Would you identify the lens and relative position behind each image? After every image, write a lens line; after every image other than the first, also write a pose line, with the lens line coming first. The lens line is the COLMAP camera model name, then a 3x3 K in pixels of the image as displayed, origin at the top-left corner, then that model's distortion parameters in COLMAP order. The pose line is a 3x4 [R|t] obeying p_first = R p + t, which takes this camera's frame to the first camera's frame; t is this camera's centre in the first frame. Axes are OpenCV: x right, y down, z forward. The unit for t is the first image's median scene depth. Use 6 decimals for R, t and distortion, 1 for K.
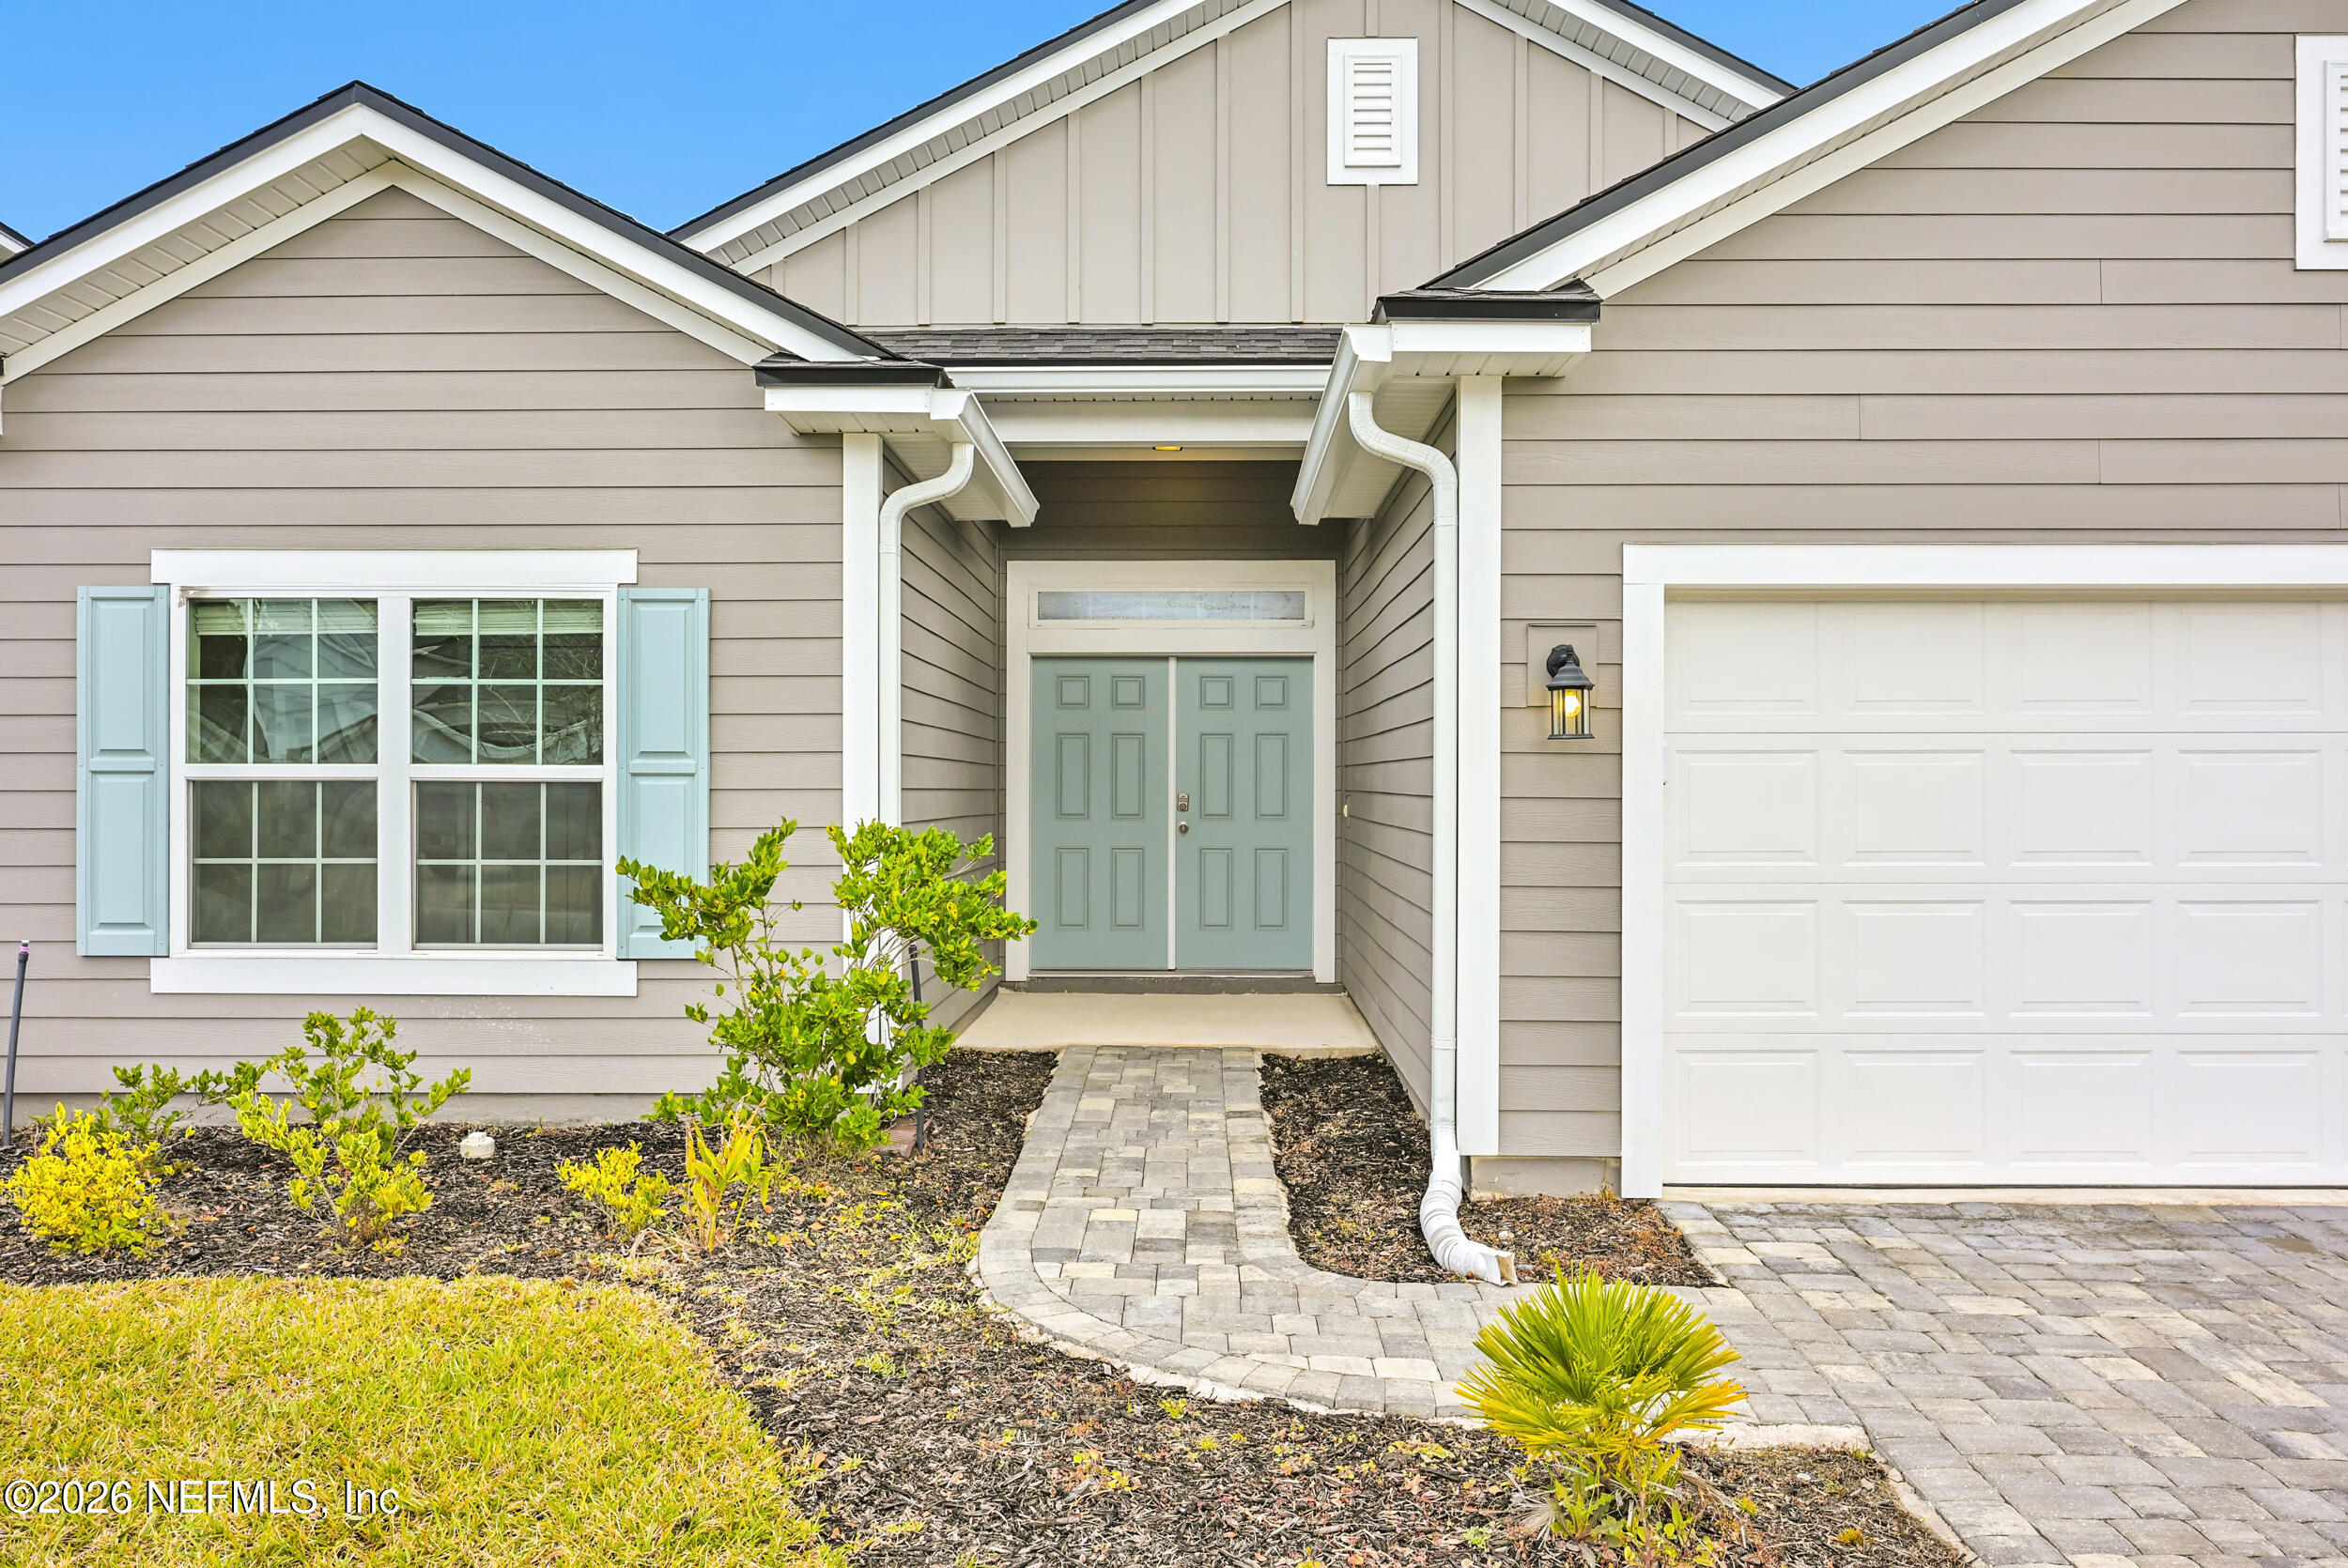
lens RADIAL K [[1772.6, 0, 1181.6], [0, 1772.6, 783.5], [0, 0, 1]] dist [-0.004289, -0.002370]
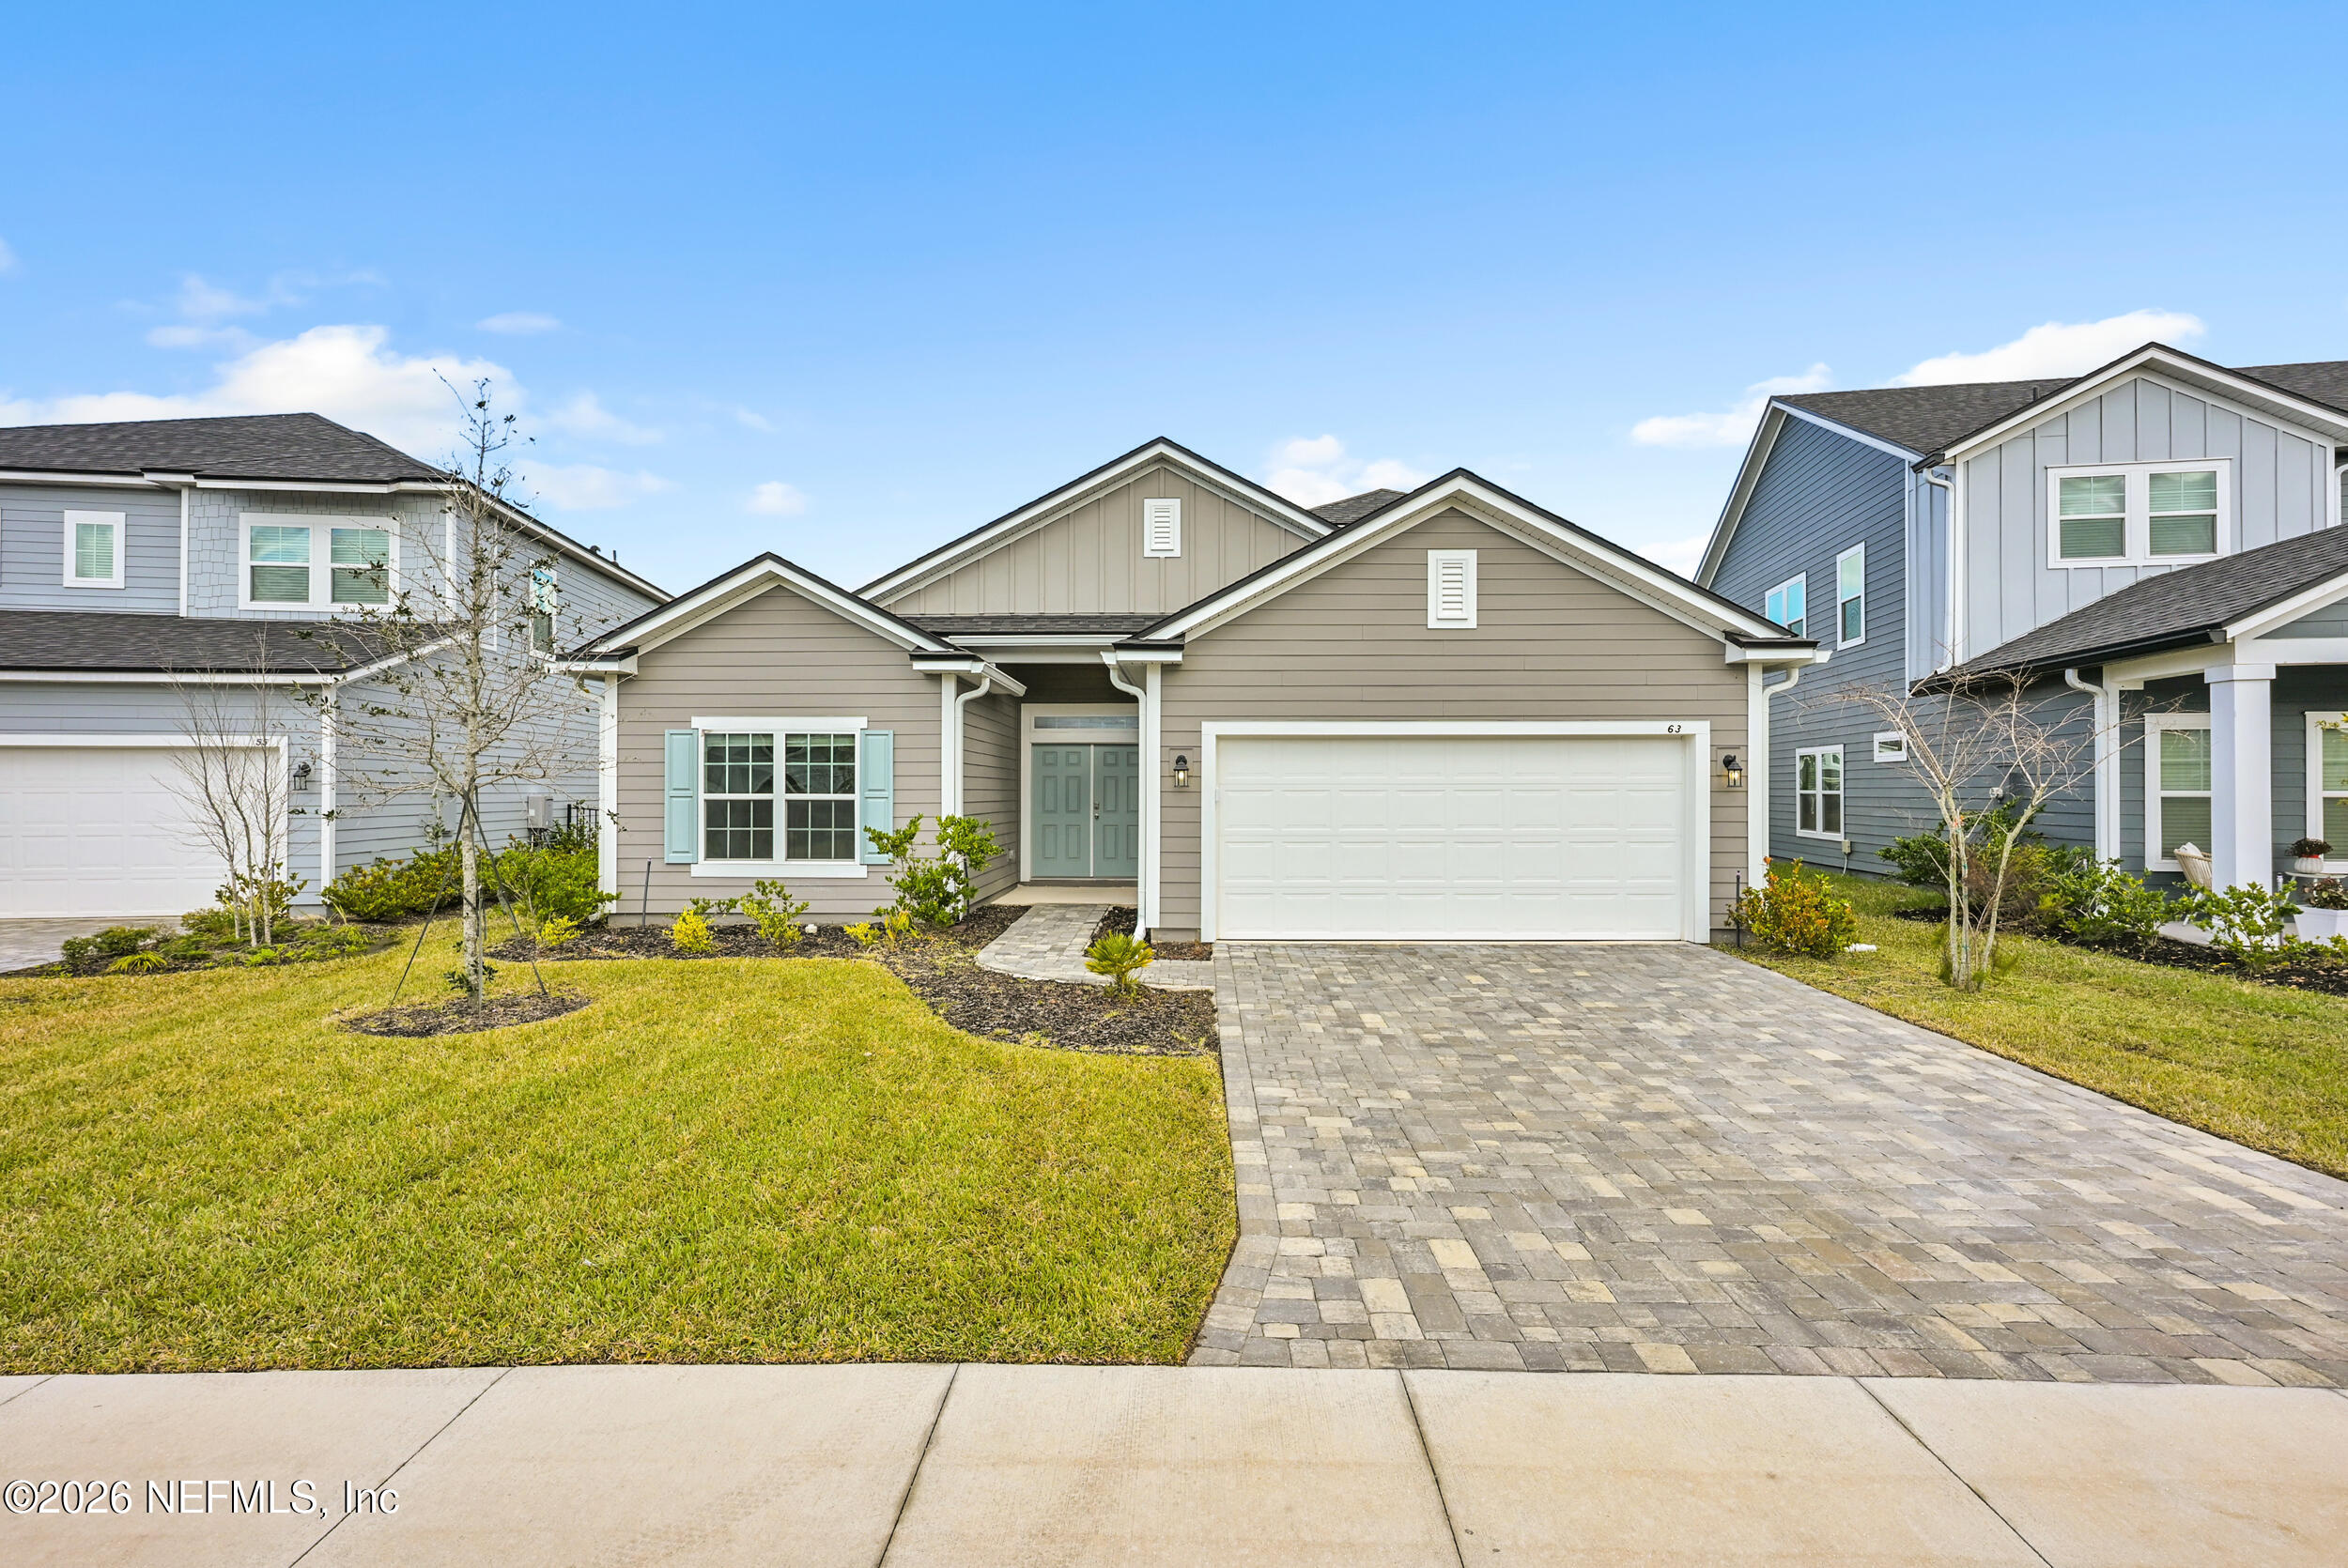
lens RADIAL K [[1058.1, 0, 1178.3], [0, 1058.1, 785.9], [0, 0, 1]] dist [-0.000530, 0.000230]
pose [[0.999996, 0.000172, -0.002906, 0.184078], [-0.000183, 0.999993, -0.003802, -0.017119], [0.002905, 0.003802, 0.999989, -0.653705]]
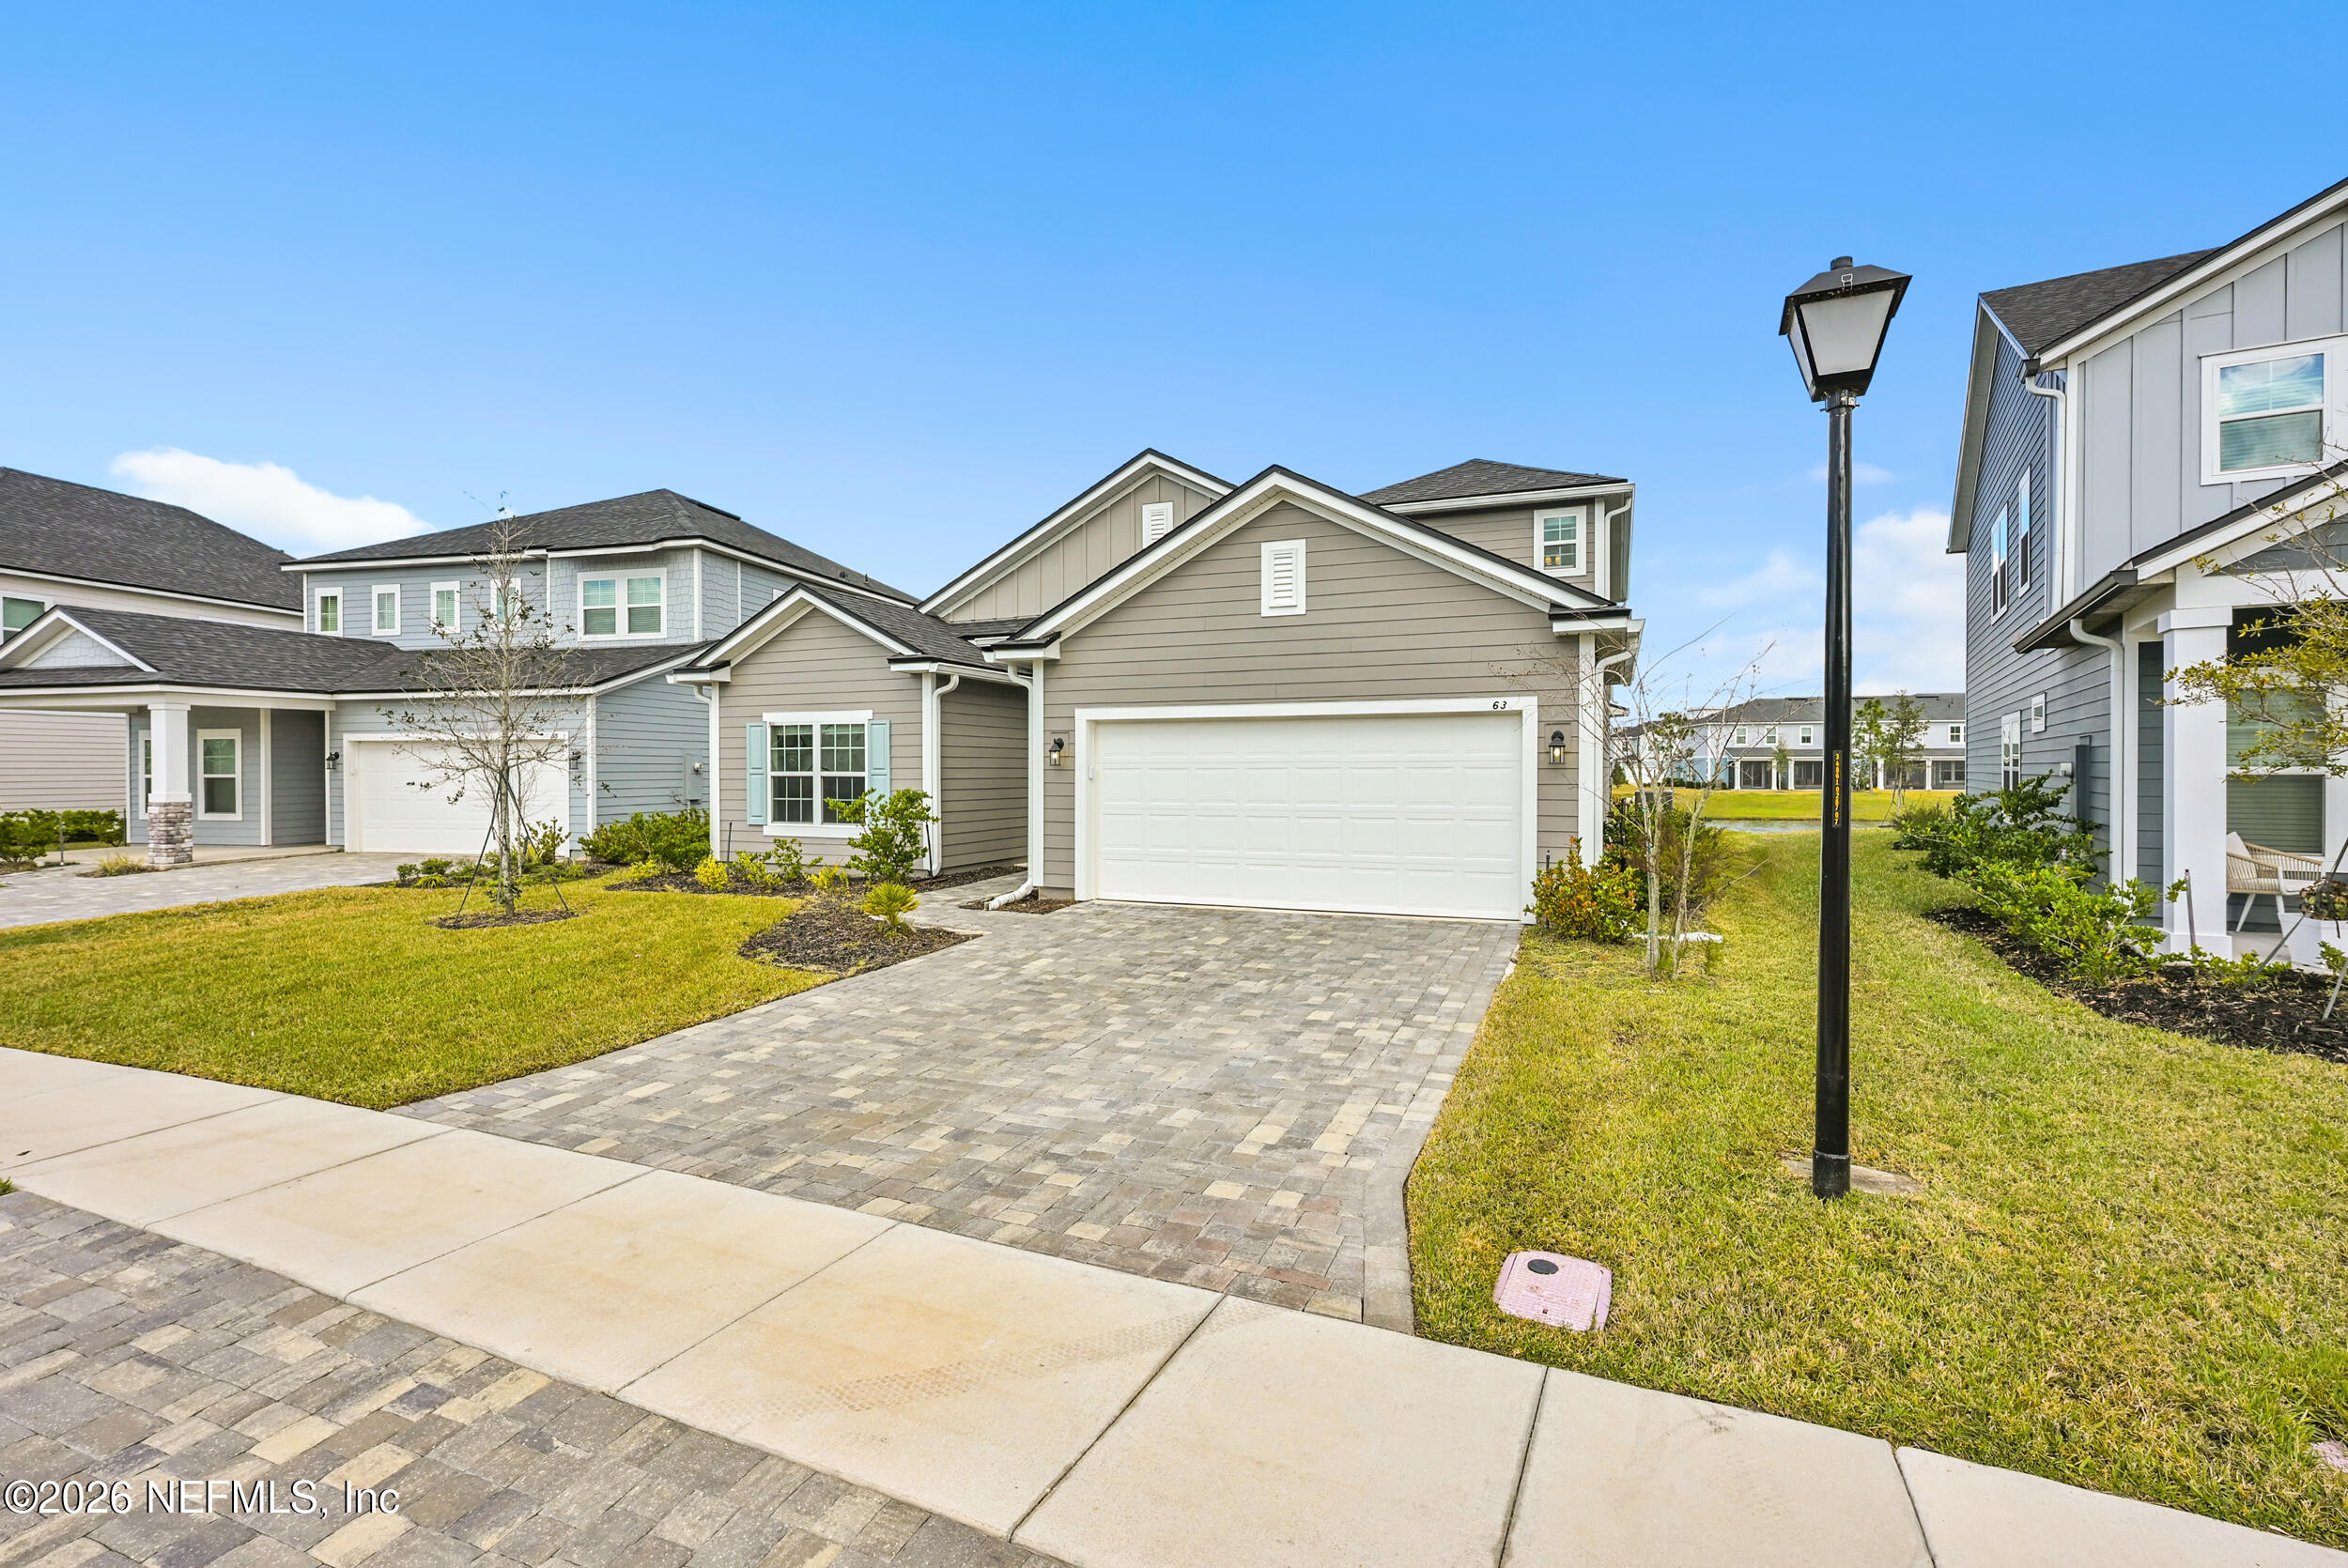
lens RADIAL K [[1058.1, 0, 1178.3], [0, 1058.1, 785.9], [0, 0, 1]] dist [-0.000530, 0.000230]
pose [[0.927899, 0.004288, -0.372807, 1.015402], [0.002563, 0.999837, 0.017880, -0.018721], [0.372823, -0.017547, 0.927736, -0.691971]]
